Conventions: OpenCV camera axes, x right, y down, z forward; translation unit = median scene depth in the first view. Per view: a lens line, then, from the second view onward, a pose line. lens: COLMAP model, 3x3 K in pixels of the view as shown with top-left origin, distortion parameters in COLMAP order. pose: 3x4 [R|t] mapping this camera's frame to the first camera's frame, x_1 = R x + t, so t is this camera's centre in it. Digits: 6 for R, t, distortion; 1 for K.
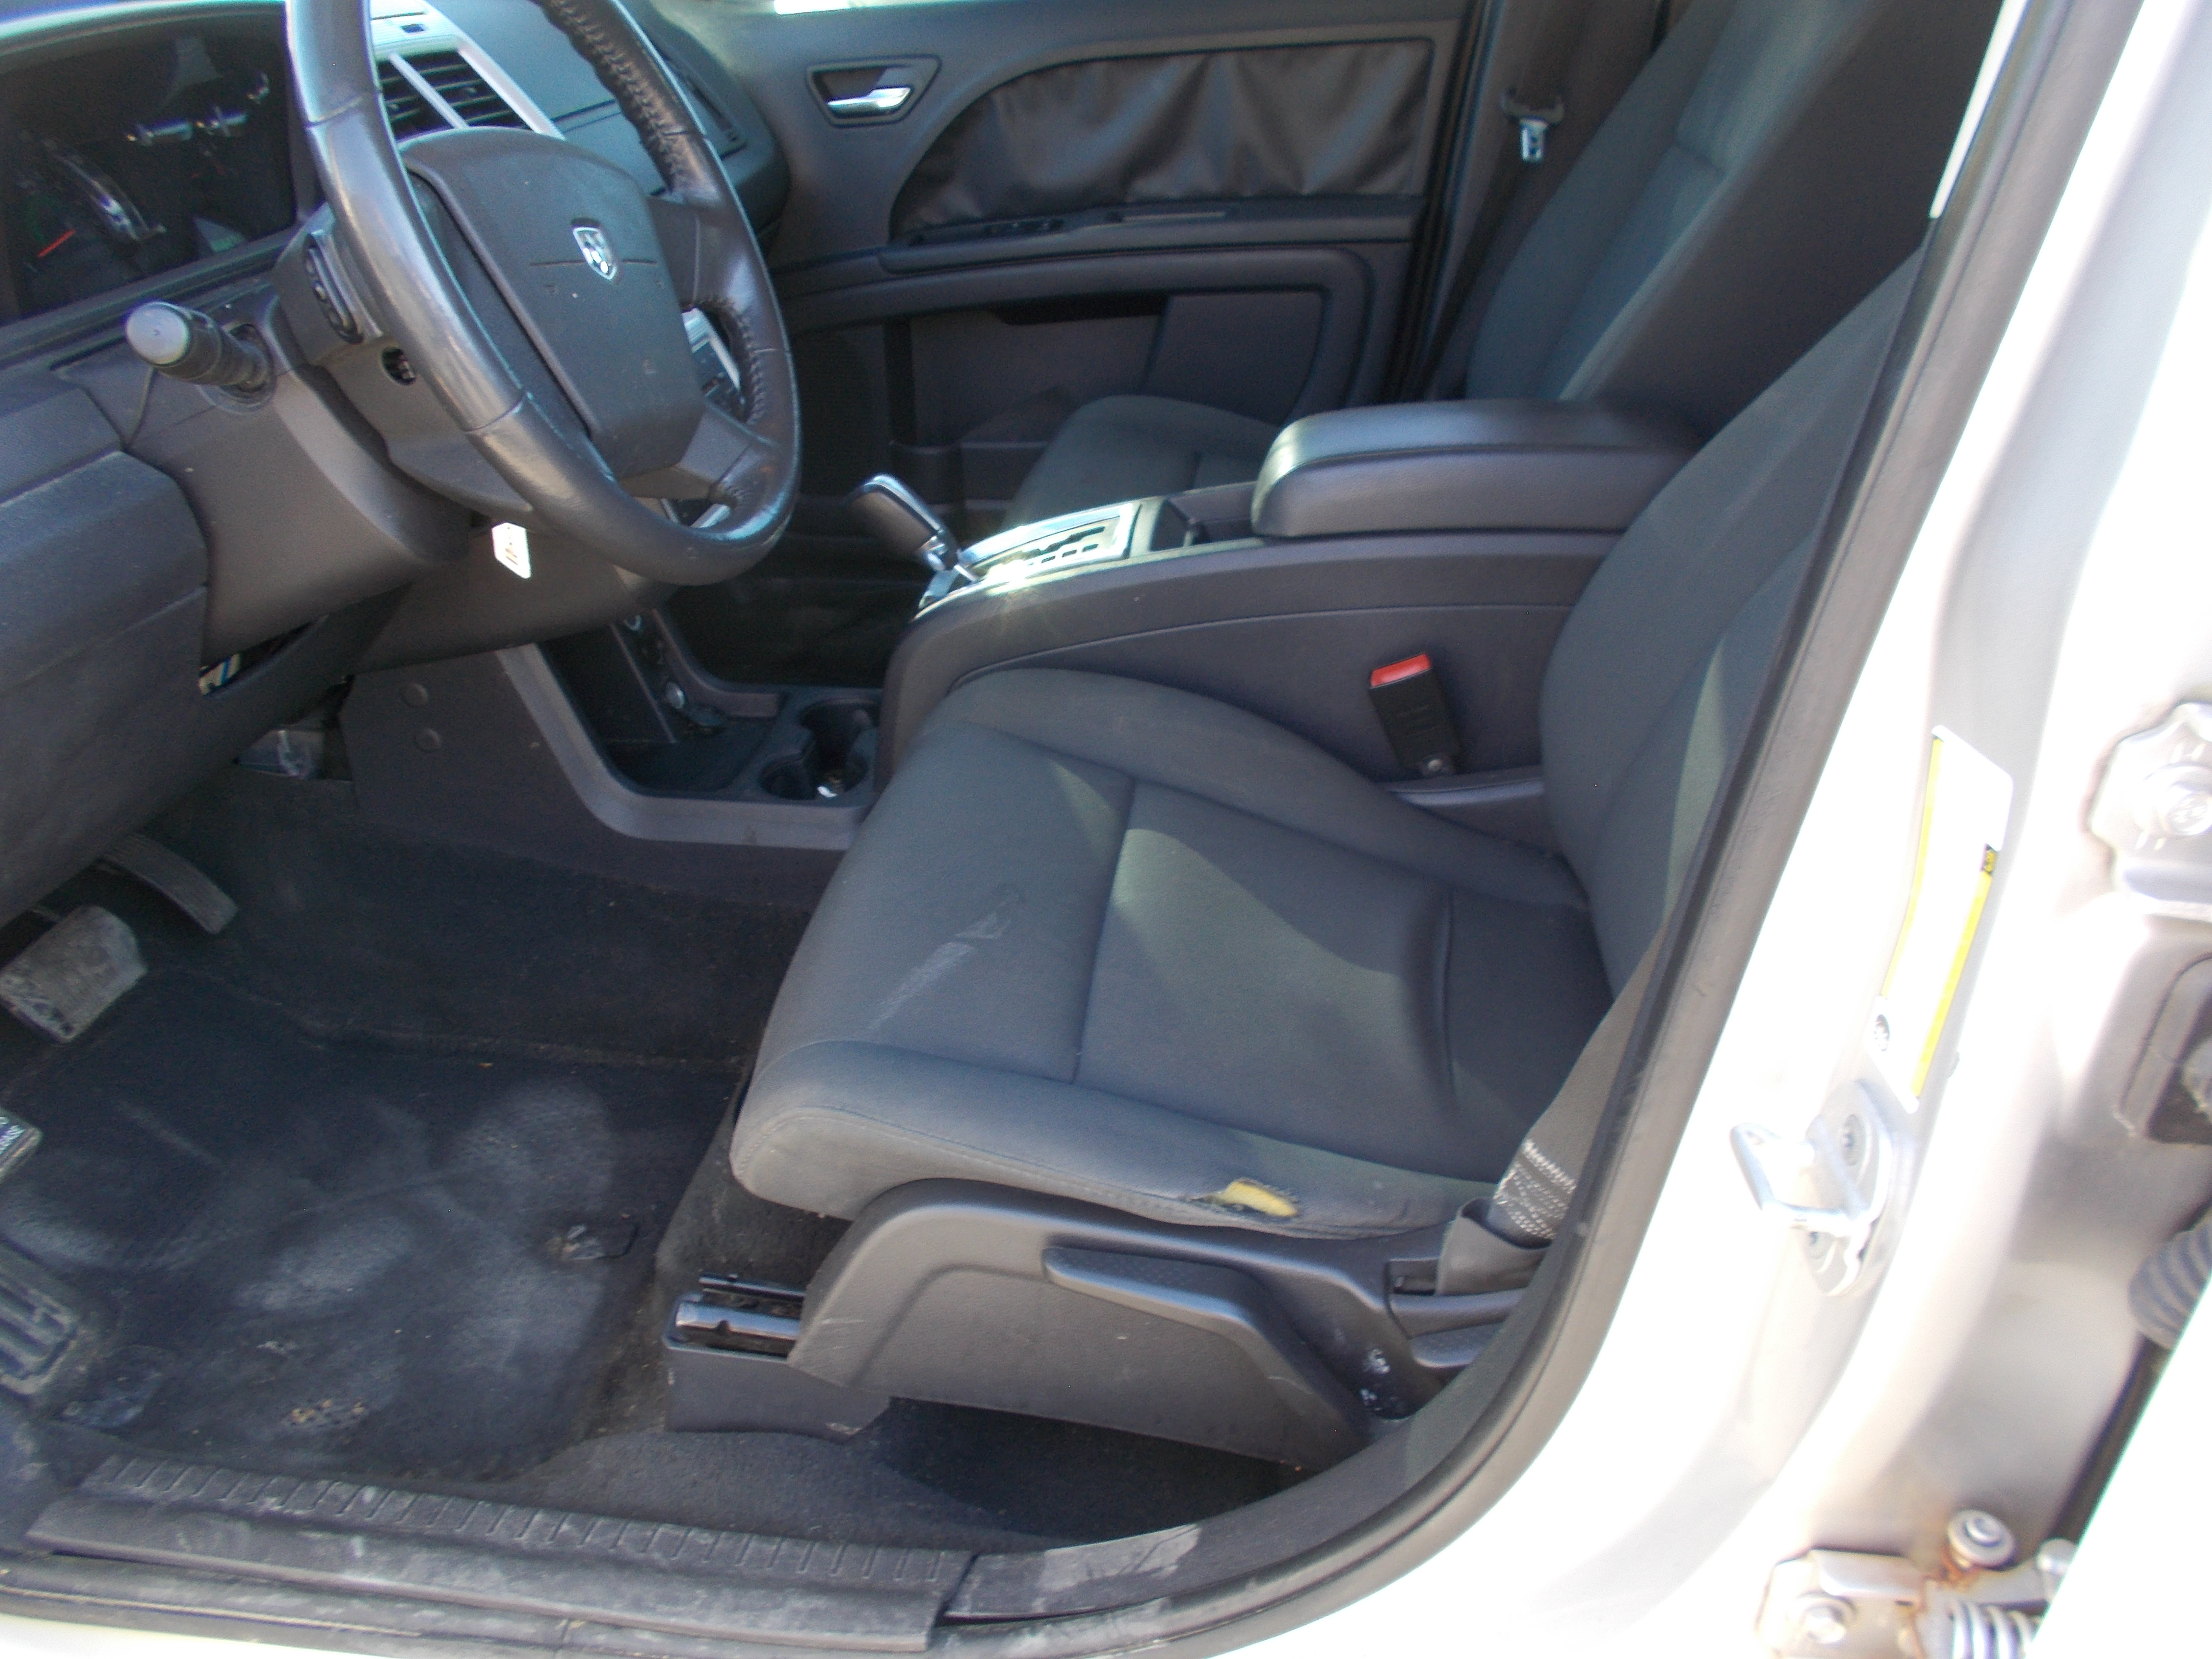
lens RADIAL K [[1692.2, 0, 1106.0], [0, 1692.2, 829.5], [0, 0, 1]] dist [0.013333, -0.021228]
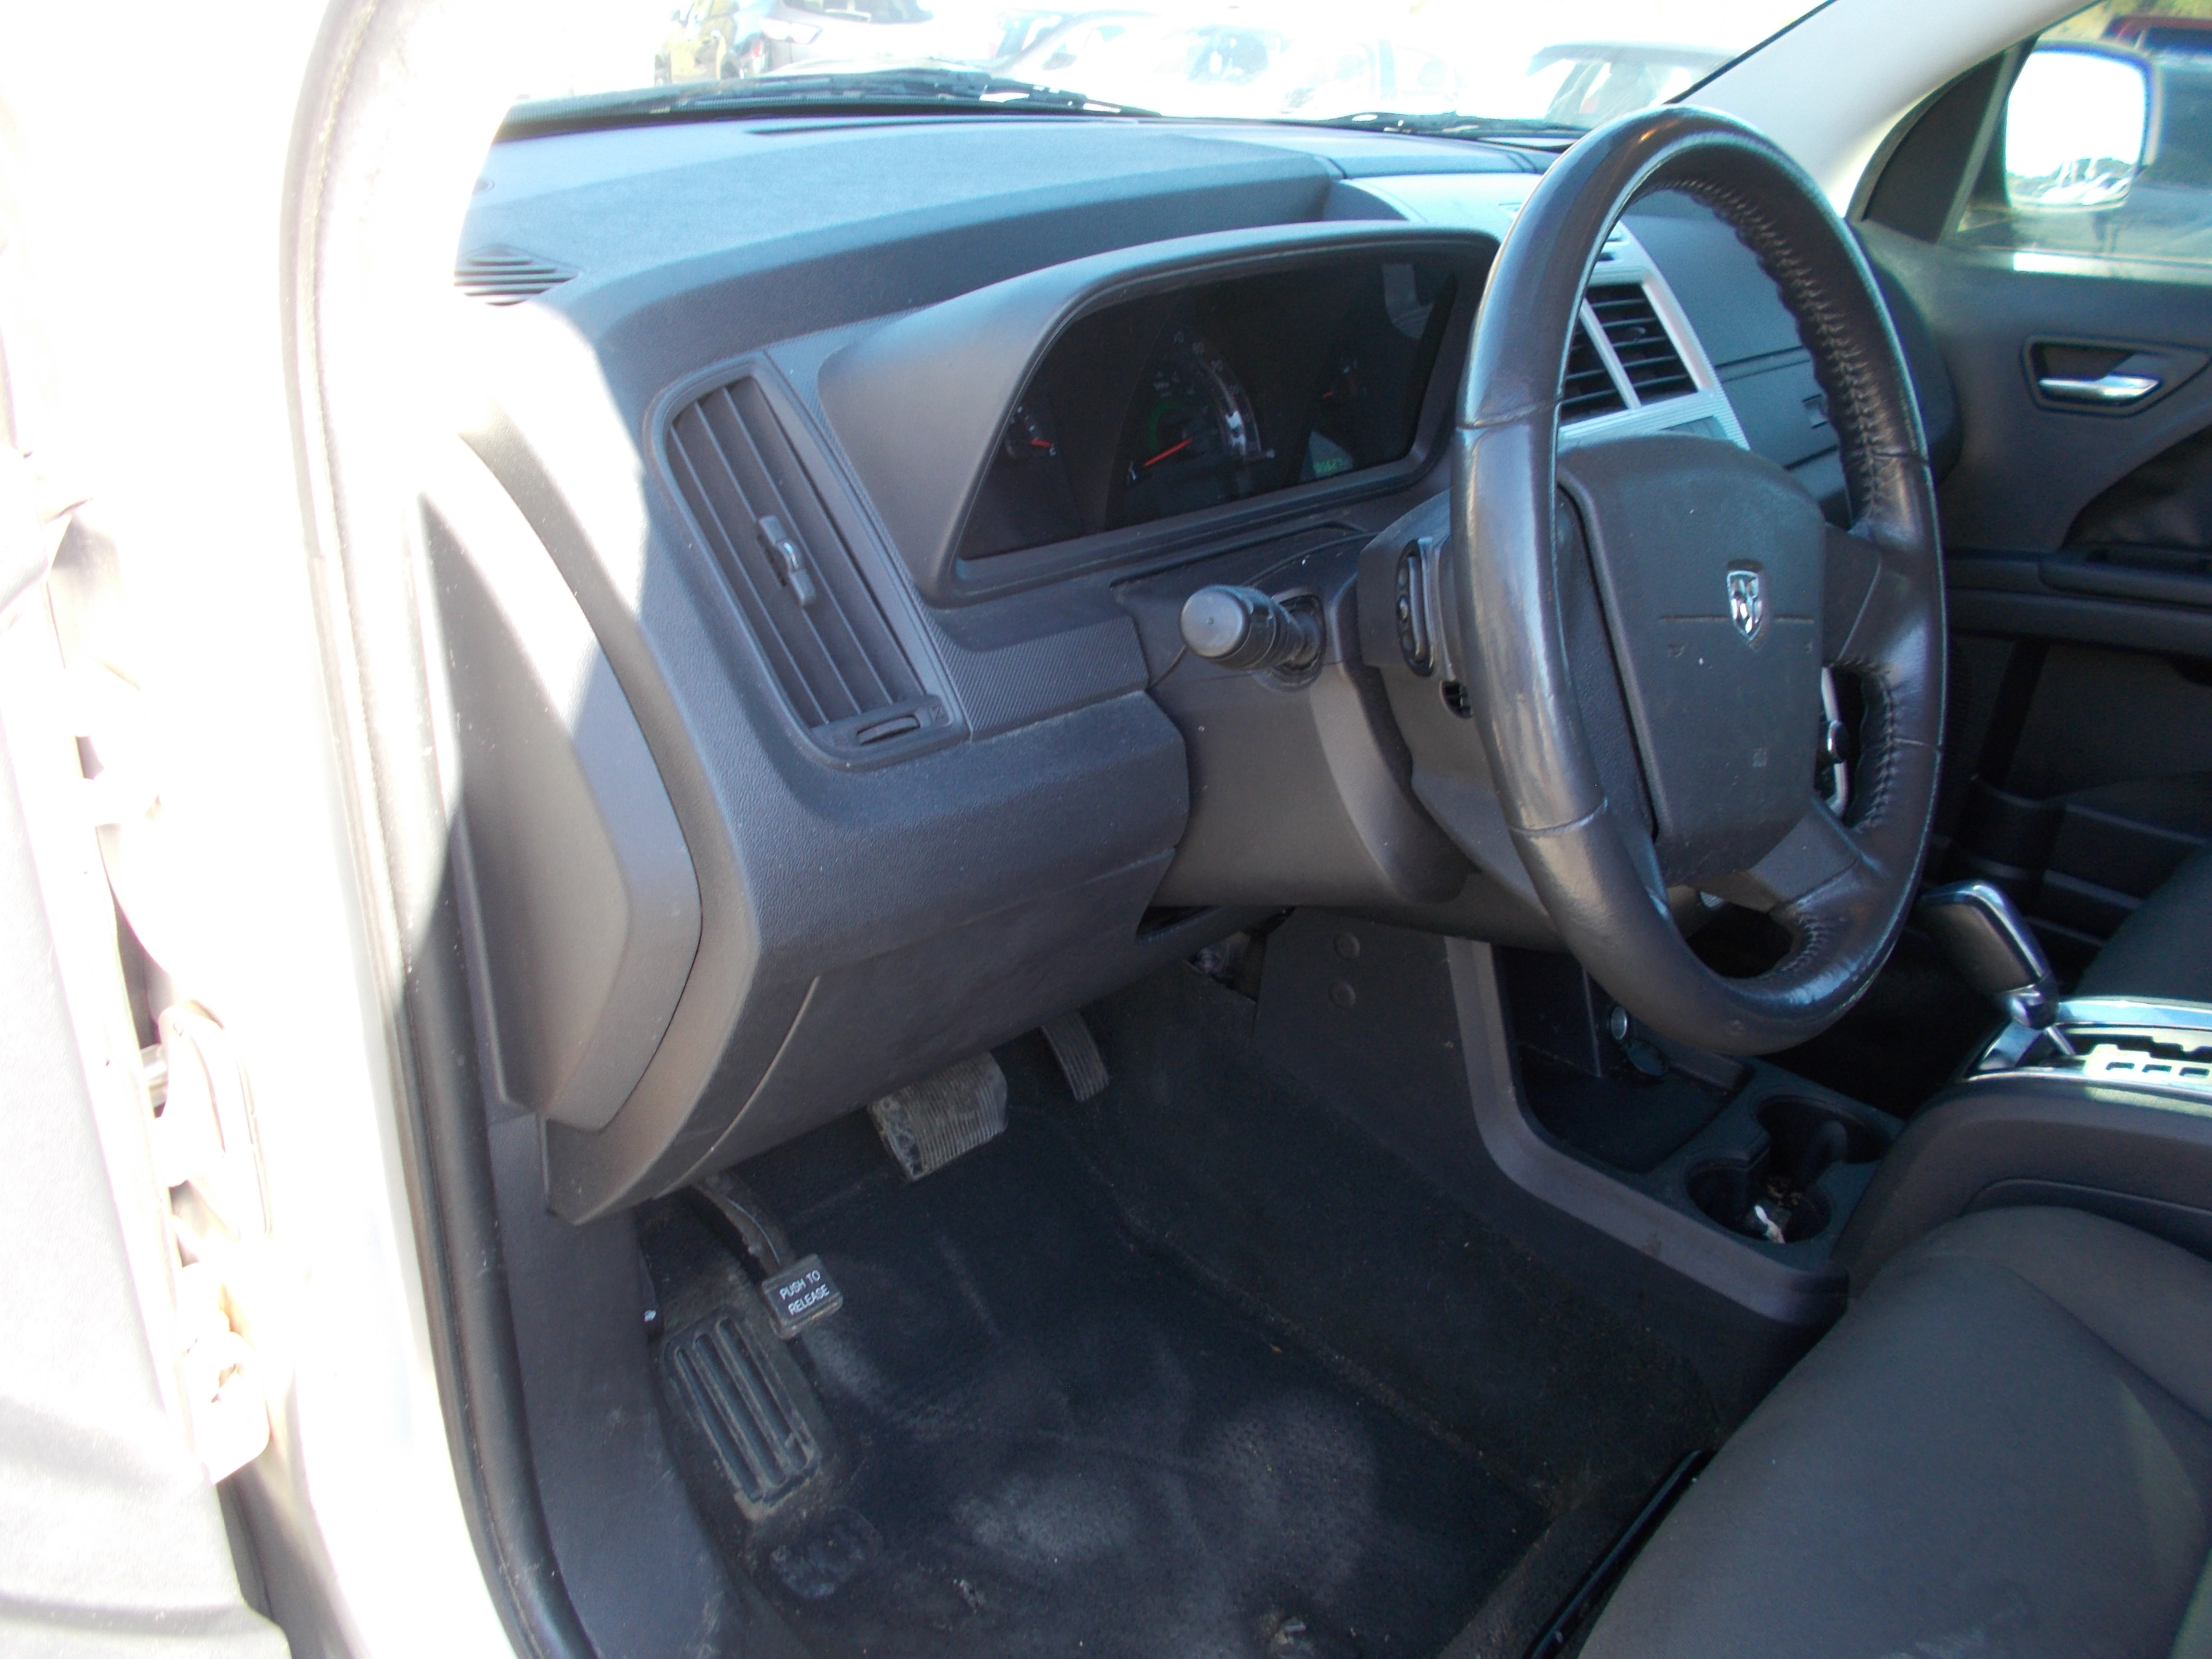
lens RADIAL K [[1692.2, 0, 1106.0], [0, 1692.2, 829.5], [0, 0, 1]] dist [0.013333, -0.021228]
pose [[0.815217, 0.303896, -0.493019, -0.100527], [-0.344260, 0.938827, 0.009451, -0.120119], [0.465732, 0.162022, 0.869967, 0.167501]]
